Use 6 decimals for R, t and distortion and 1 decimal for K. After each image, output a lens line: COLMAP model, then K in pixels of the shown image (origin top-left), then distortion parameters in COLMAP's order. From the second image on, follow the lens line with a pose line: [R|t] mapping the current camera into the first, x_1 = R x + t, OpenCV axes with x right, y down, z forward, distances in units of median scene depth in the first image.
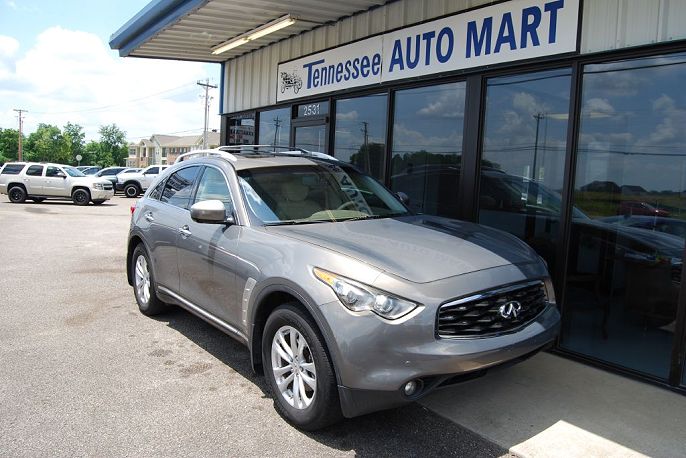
lens RADIAL K [[598.2, 0, 343.0], [0, 598.2, 229.0], [0, 0, 1]] dist [-0.102207, 0.012602]
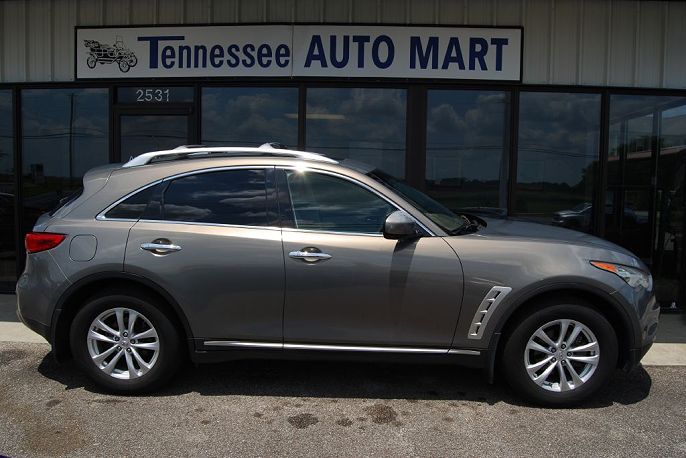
lens RADIAL K [[598.2, 0, 343.0], [0, 598.2, 229.0], [0, 0, 1]] dist [-0.102207, 0.012602]
pose [[0.557402, -0.084650, 0.825916, -0.708280], [0.082038, 0.995536, 0.046668, -0.046699], [-0.826180, 0.041743, 0.561858, 0.435760]]
